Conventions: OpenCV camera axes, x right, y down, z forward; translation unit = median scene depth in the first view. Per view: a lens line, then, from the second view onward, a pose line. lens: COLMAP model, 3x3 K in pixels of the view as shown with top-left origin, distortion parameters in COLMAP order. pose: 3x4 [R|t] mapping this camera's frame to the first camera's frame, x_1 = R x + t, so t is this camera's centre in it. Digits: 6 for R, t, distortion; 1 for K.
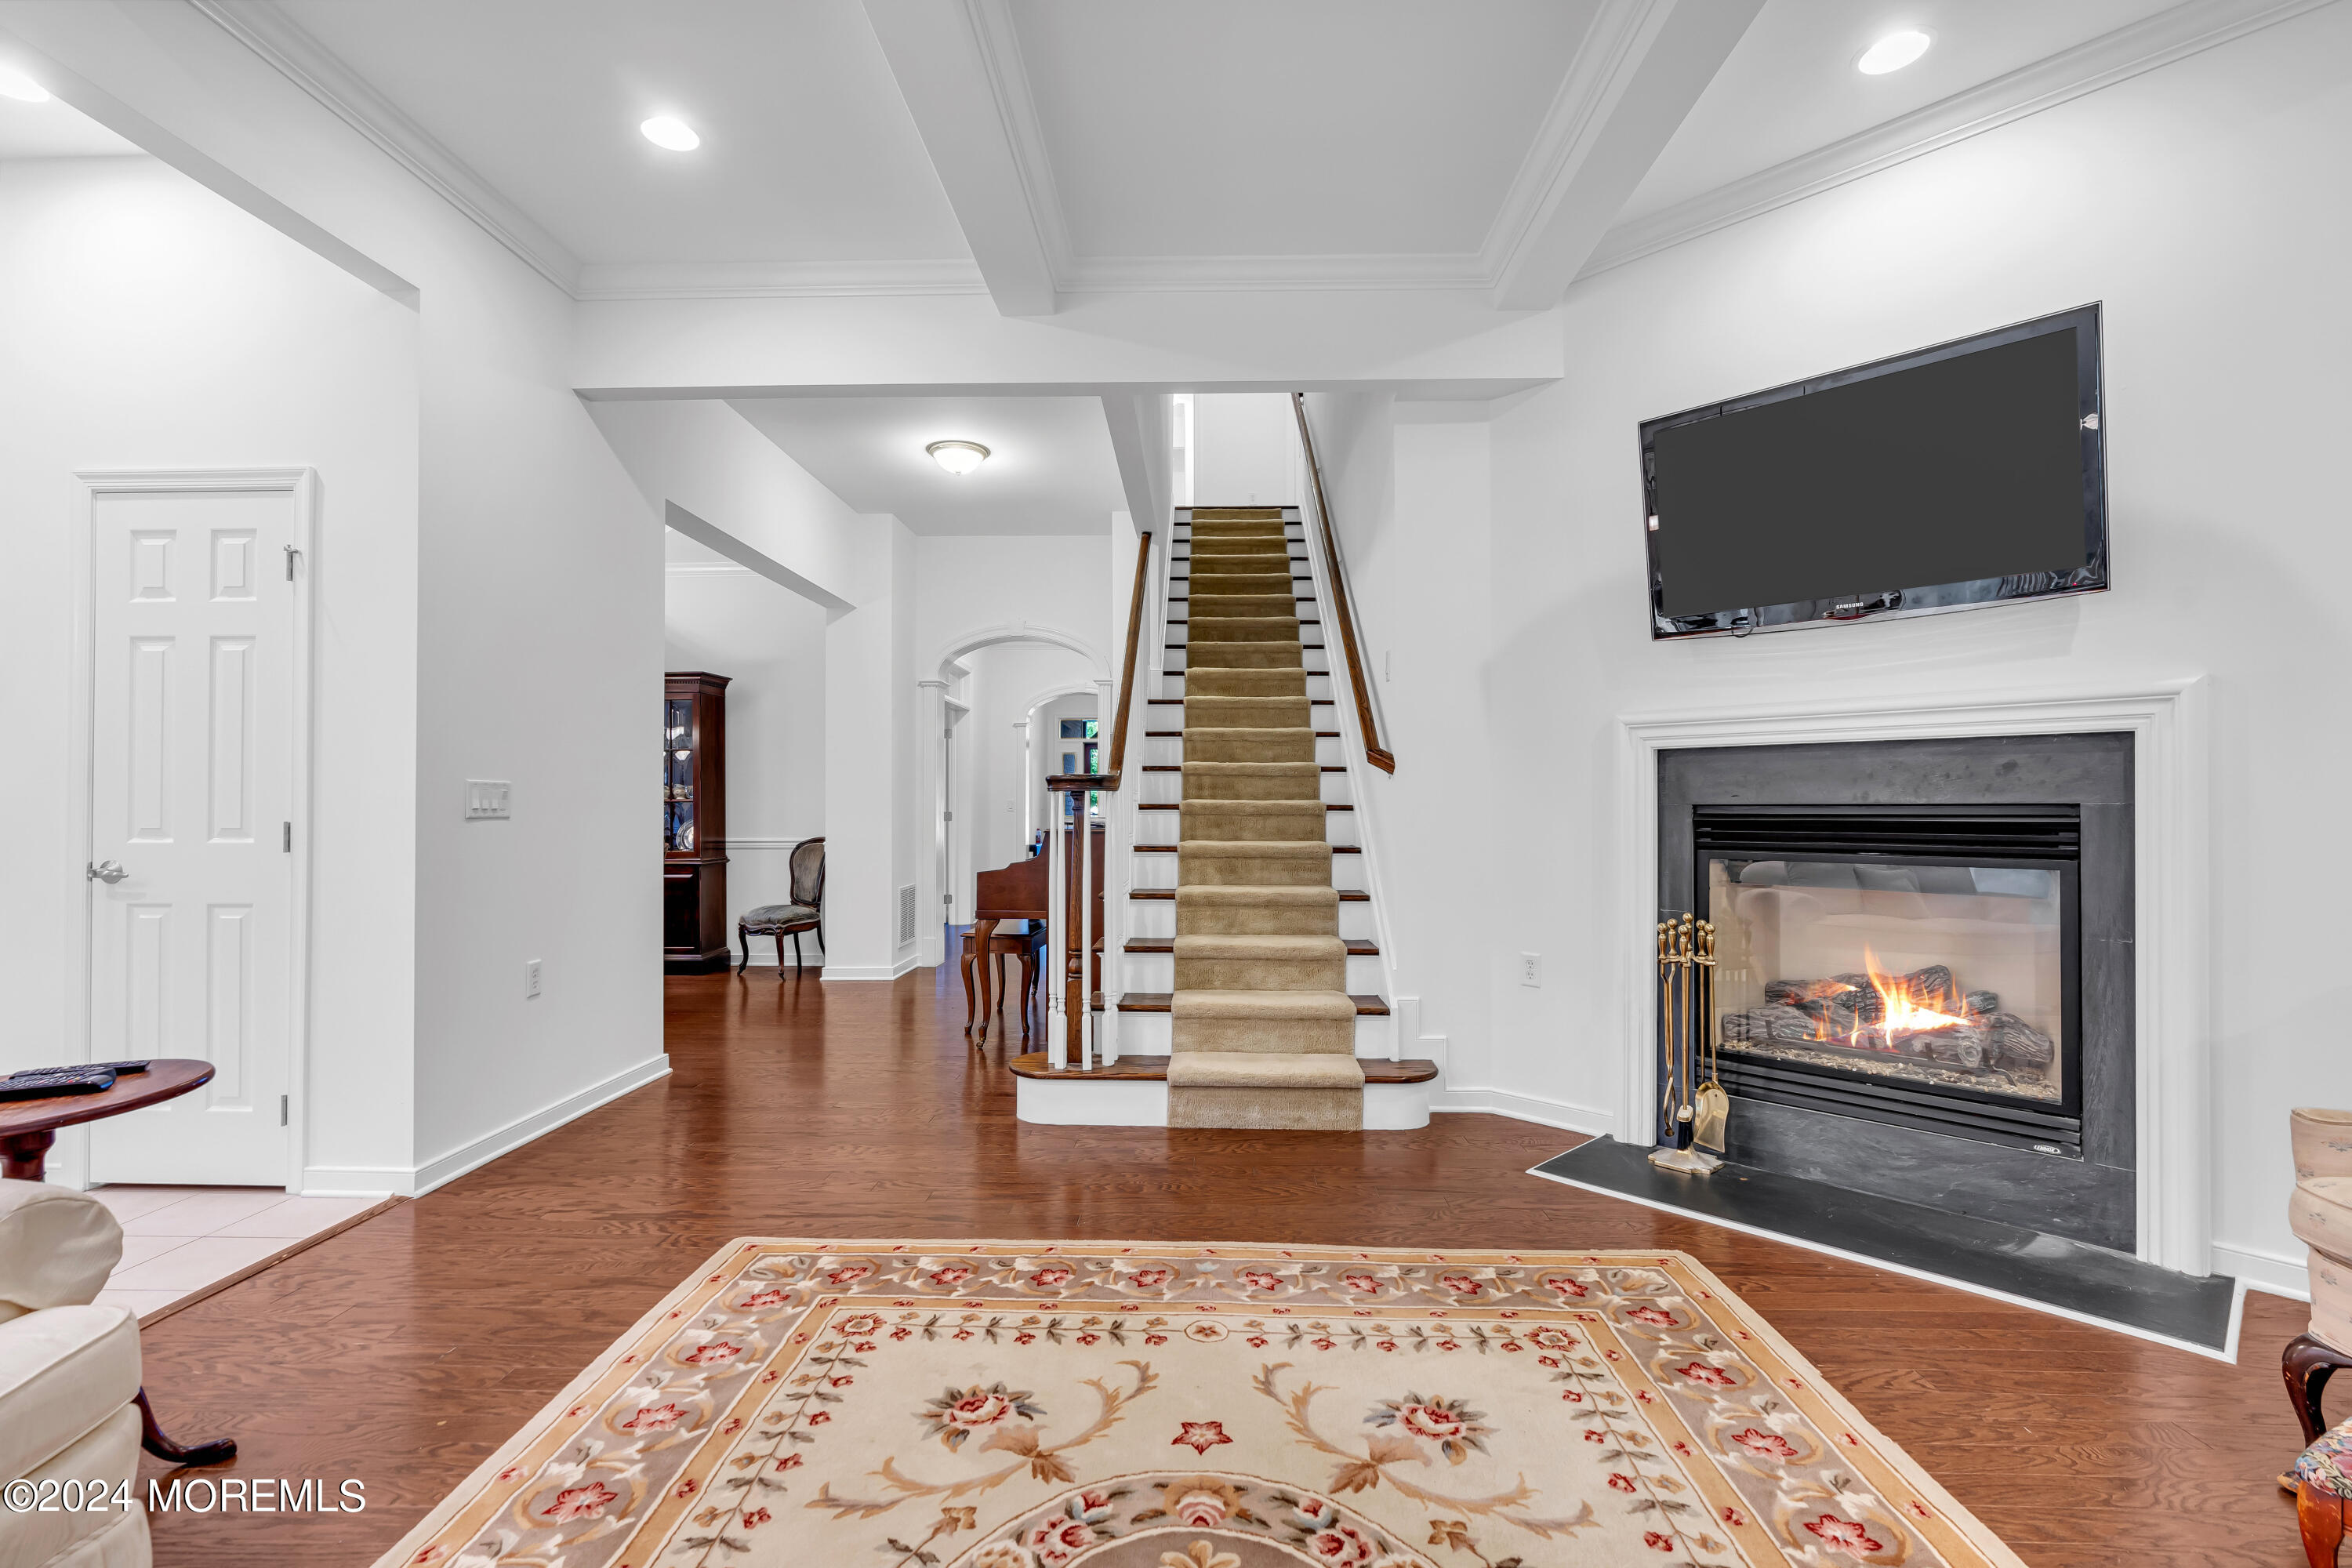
lens RADIAL K [[1092.9, 0, 1173.9], [0, 1092.9, 790.3], [0, 0, 1]] dist [0.002378, 0.000154]
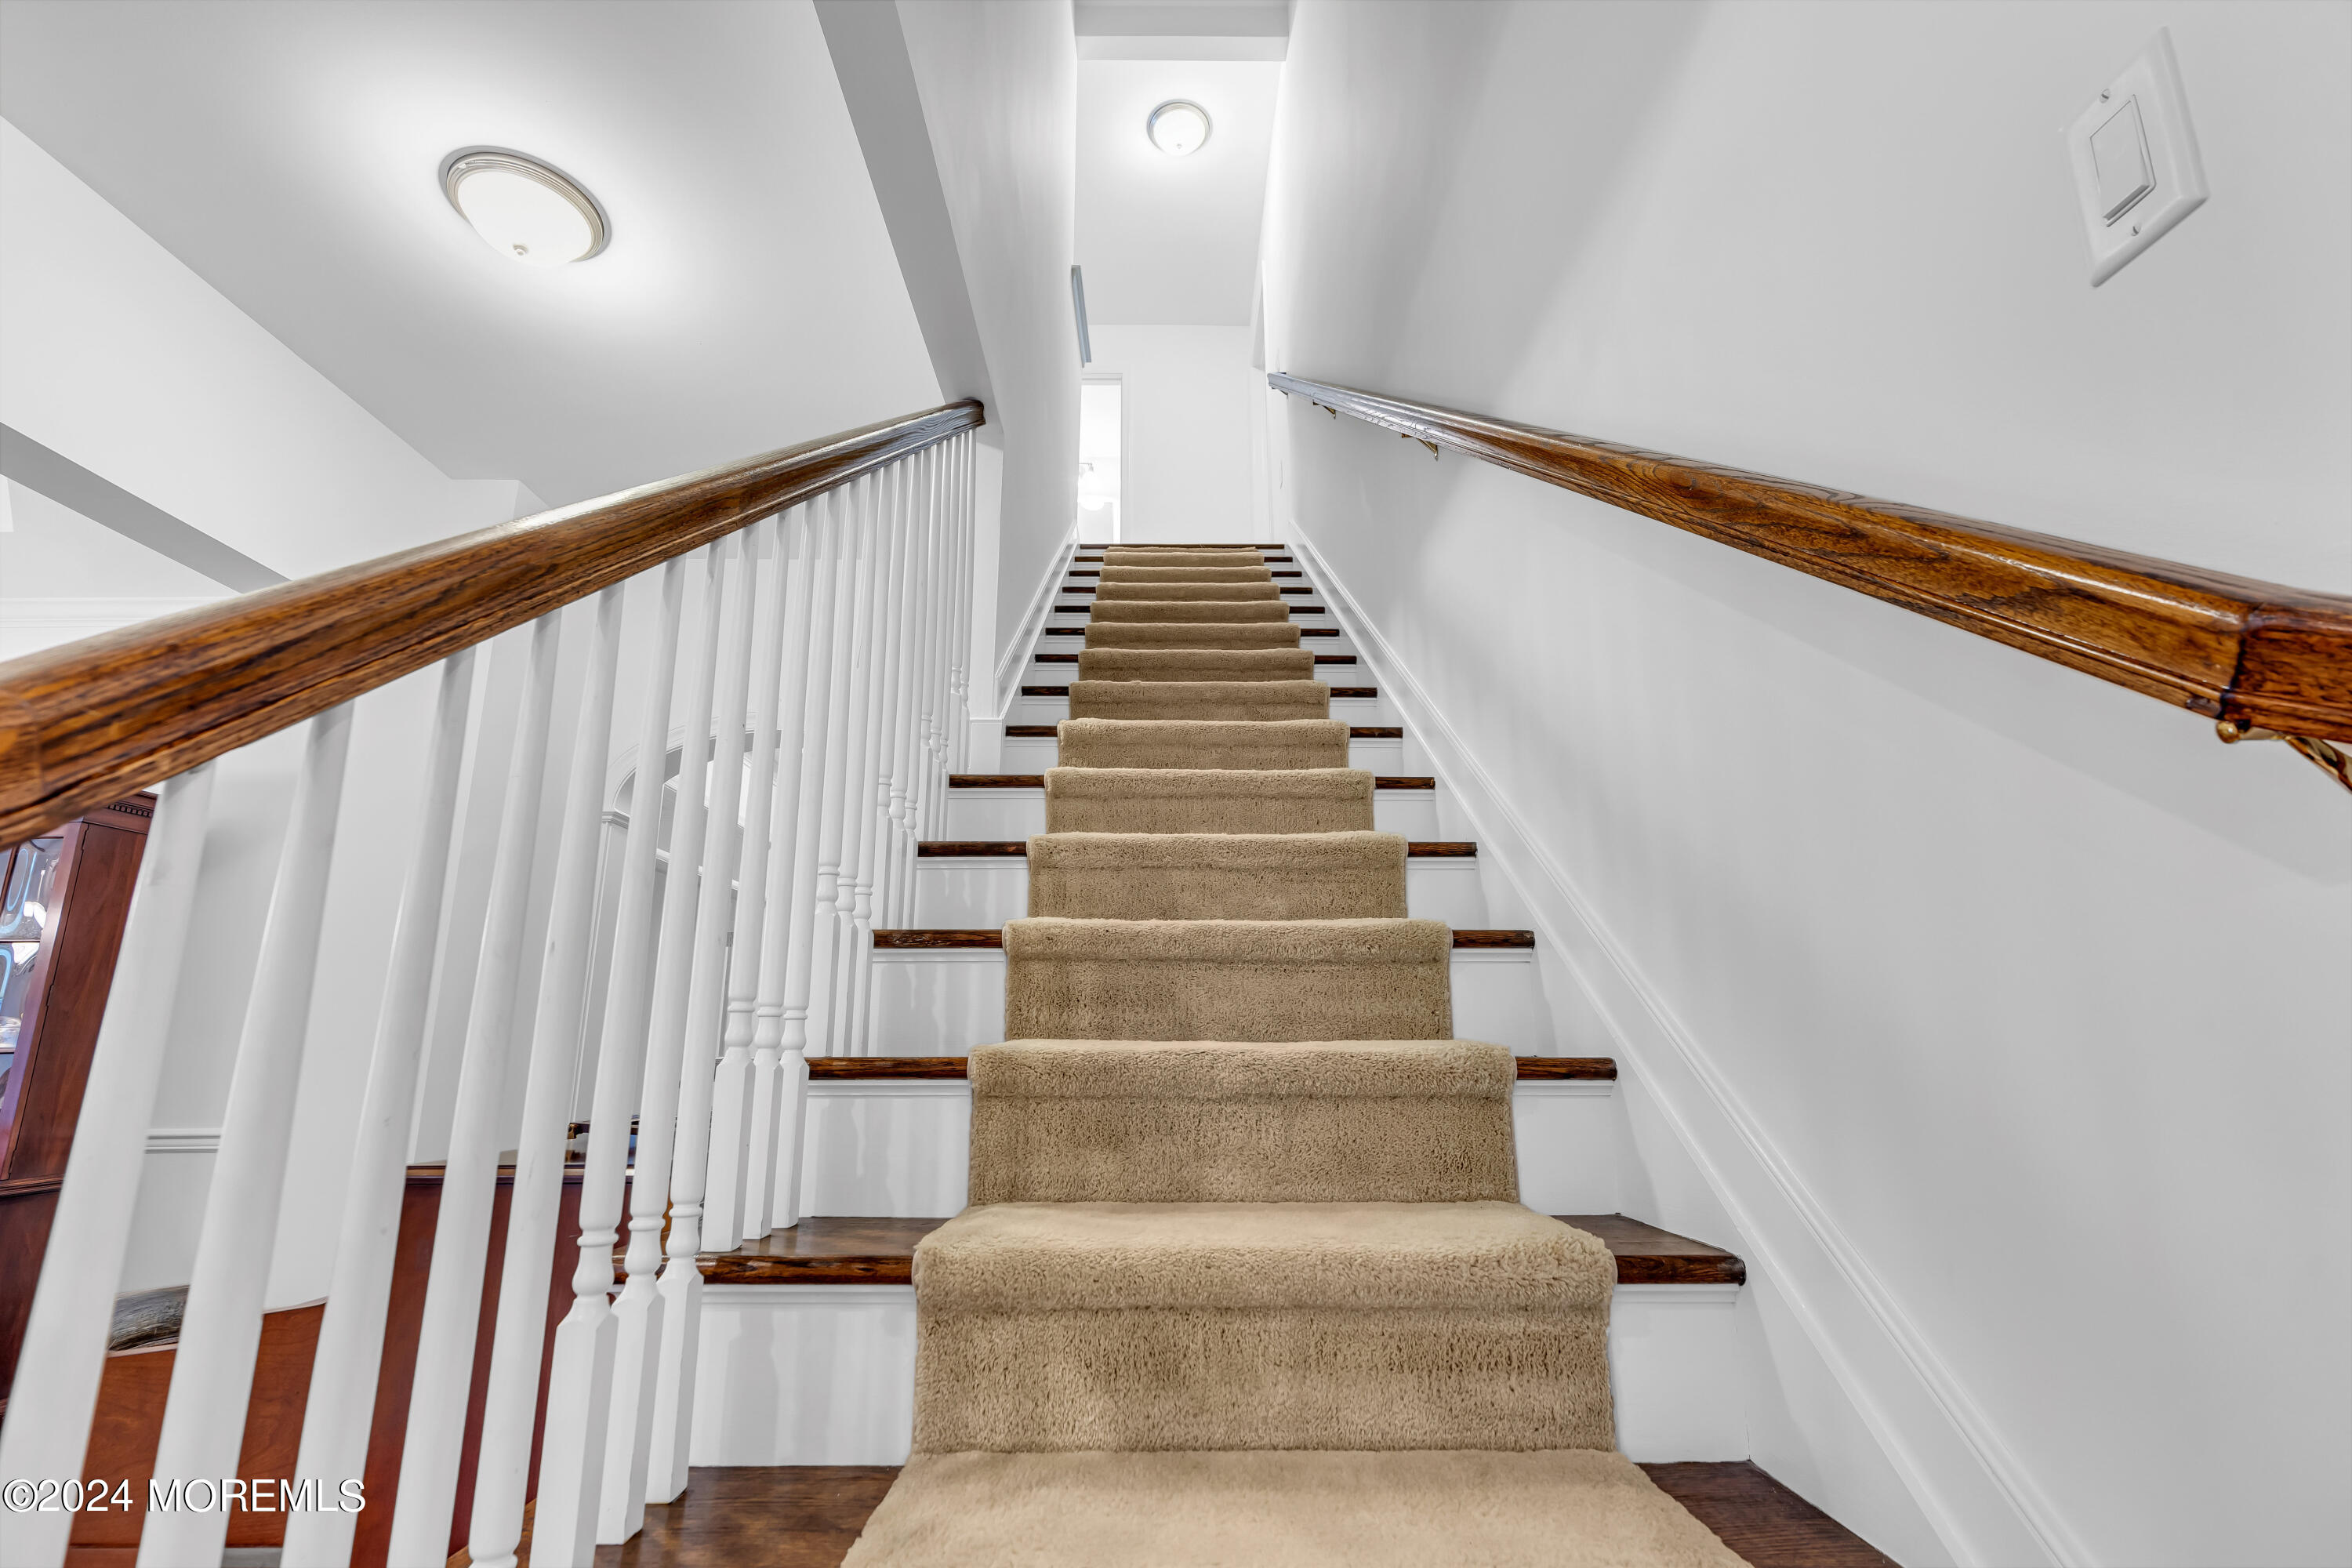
lens RADIAL K [[1092.9, 0, 1175.4], [0, 1092.9, 786.1], [0, 0, 1]] dist [0.002378, 0.000154]
pose [[0.999080, 0.001694, 0.042860, 0.041923], [0.007874, 0.974997, -0.222079, 0.007126], [-0.042164, 0.222212, 0.974086, 0.687142]]
